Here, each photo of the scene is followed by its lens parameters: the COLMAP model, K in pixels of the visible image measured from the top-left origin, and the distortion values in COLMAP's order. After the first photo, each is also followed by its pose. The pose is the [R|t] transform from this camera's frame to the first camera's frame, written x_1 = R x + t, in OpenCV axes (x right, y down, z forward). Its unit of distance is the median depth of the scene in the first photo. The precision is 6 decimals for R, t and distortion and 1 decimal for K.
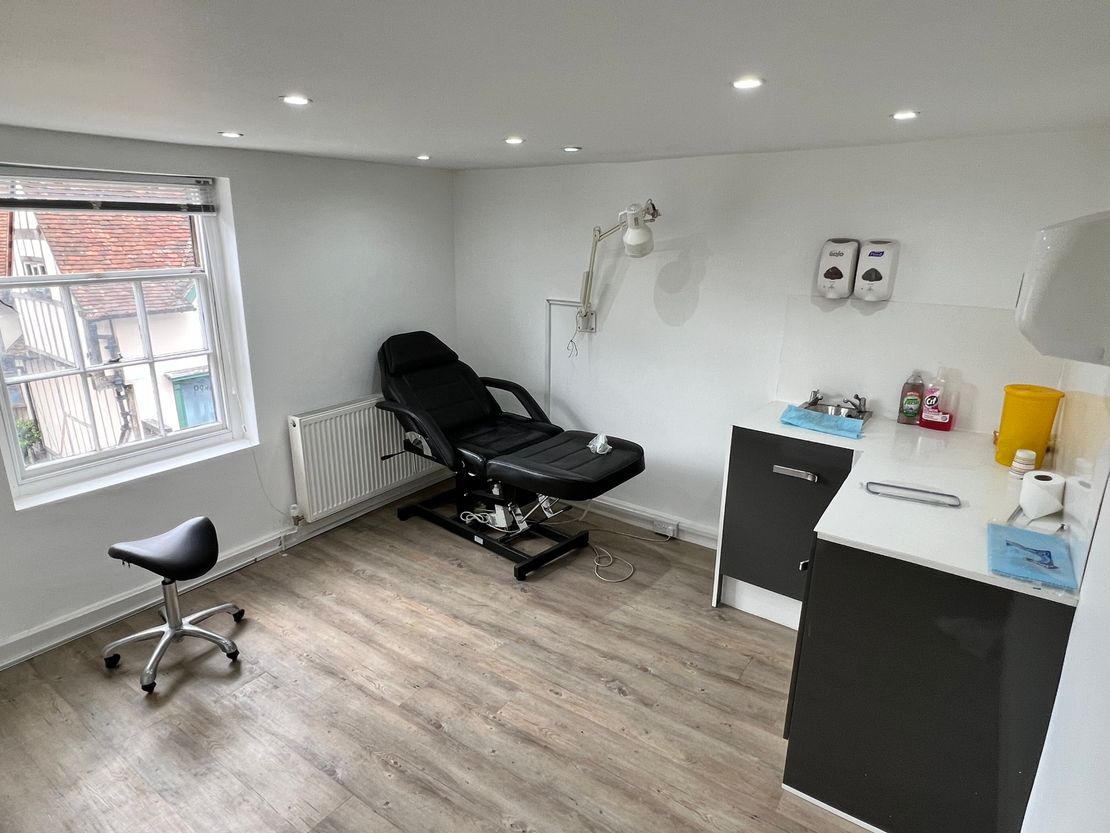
lens RADIAL K [[644.8, 0, 560.9], [0, 644.8, 419.2], [0, 0, 1]] dist [0.002708, 0.001907]
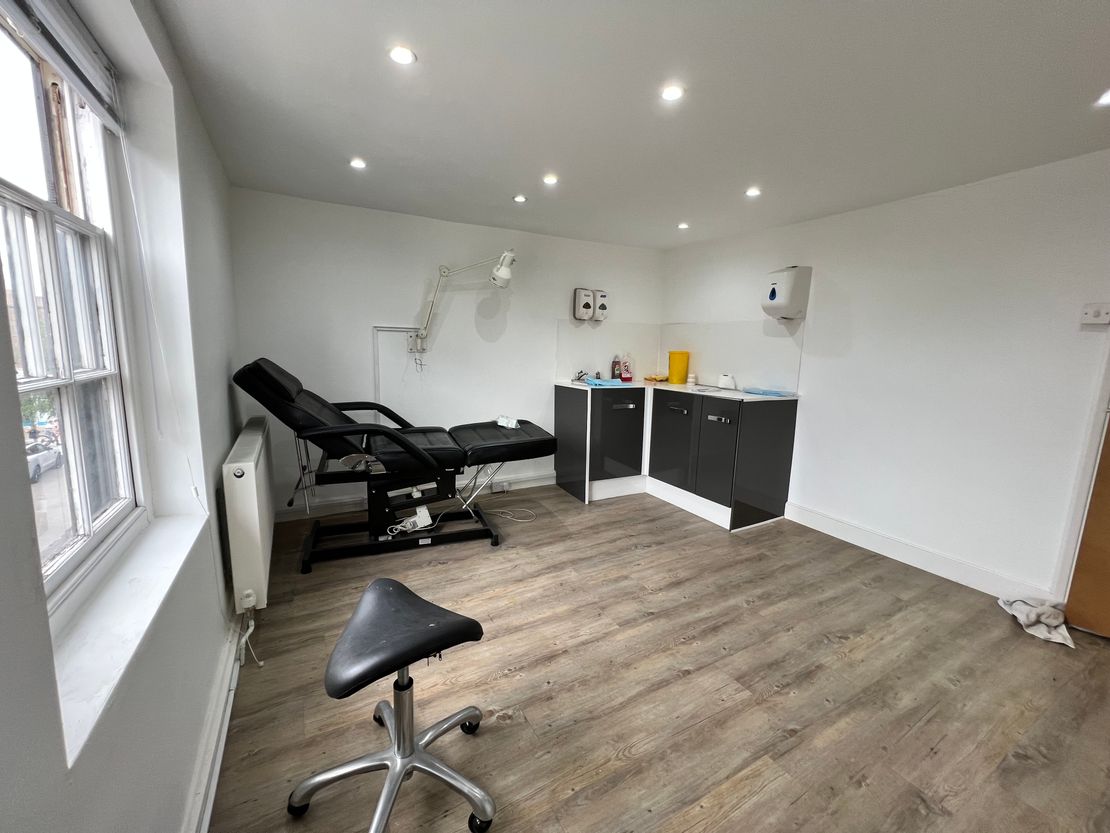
lens RADIAL K [[445.1, 0, 554.5], [0, 445.1, 411.1], [0, 0, 1]] dist [0.001494, -0.000031]
pose [[0.431997, -0.130667, 0.892359, -0.812174], [0.236432, 0.971251, 0.027761, 0.014164], [-0.870333, 0.198990, 0.450471, 0.557485]]
